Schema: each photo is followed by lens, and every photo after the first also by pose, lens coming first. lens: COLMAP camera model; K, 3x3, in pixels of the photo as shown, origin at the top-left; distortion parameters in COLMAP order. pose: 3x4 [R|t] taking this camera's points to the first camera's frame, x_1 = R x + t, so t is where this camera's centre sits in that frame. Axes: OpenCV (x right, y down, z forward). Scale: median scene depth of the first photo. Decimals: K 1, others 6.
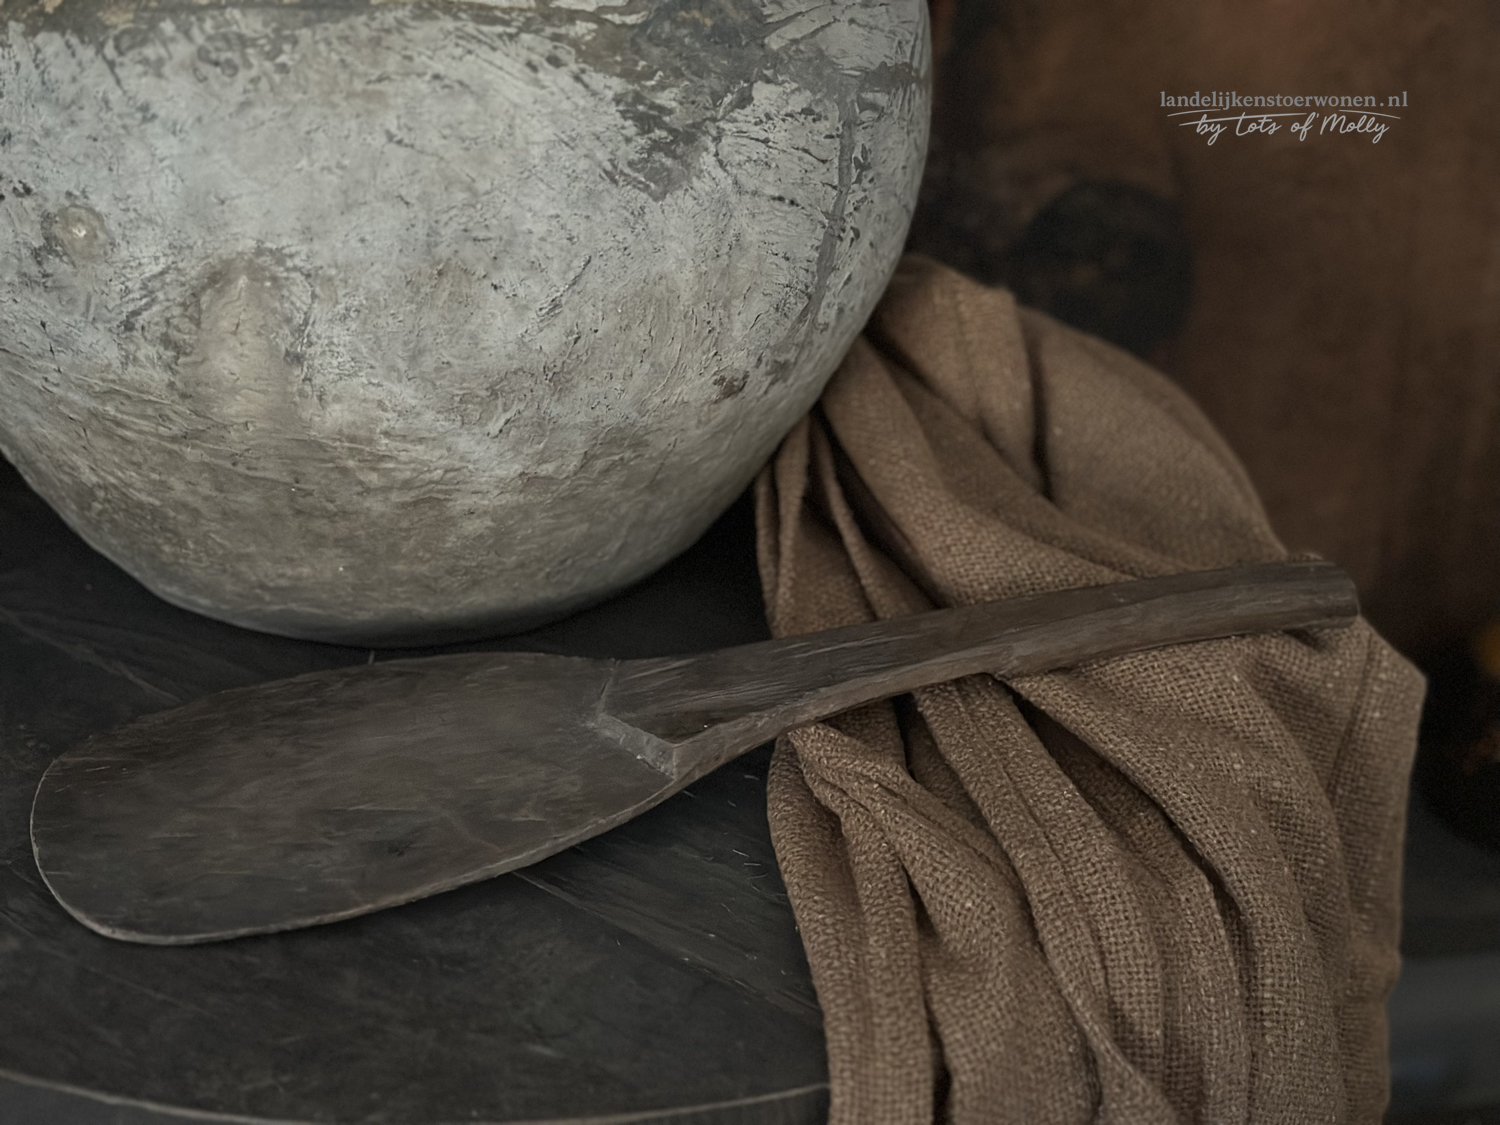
lens RADIAL K [[2335.3, 0, 747.7], [0, 2335.3, 641.5], [0, 0, 1]] dist [0.142203, -0.024287]
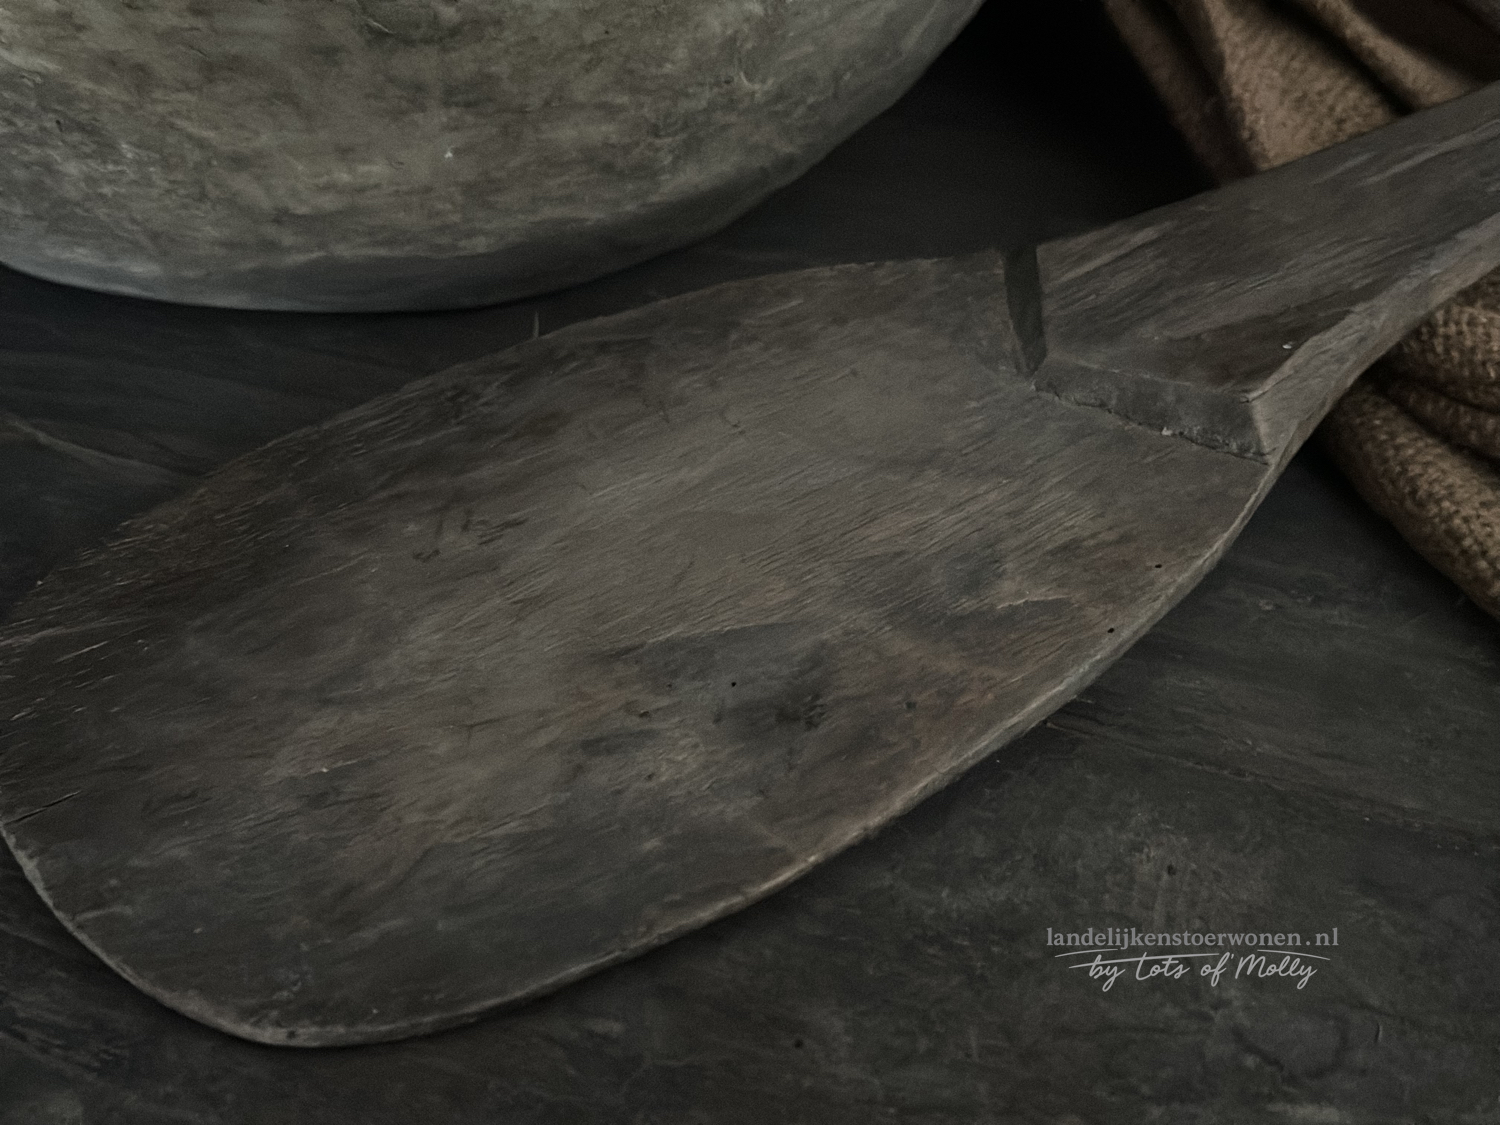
lens RADIAL K [[2335.3, 0, 747.7], [0, 2335.3, 641.5], [0, 0, 1]] dist [0.142203, -0.024287]
pose [[0.972538, -0.184785, 0.141505, -0.205412], [0.158211, 0.970793, 0.180361, -0.011170], [-0.170700, -0.153020, 0.973368, 0.501585]]
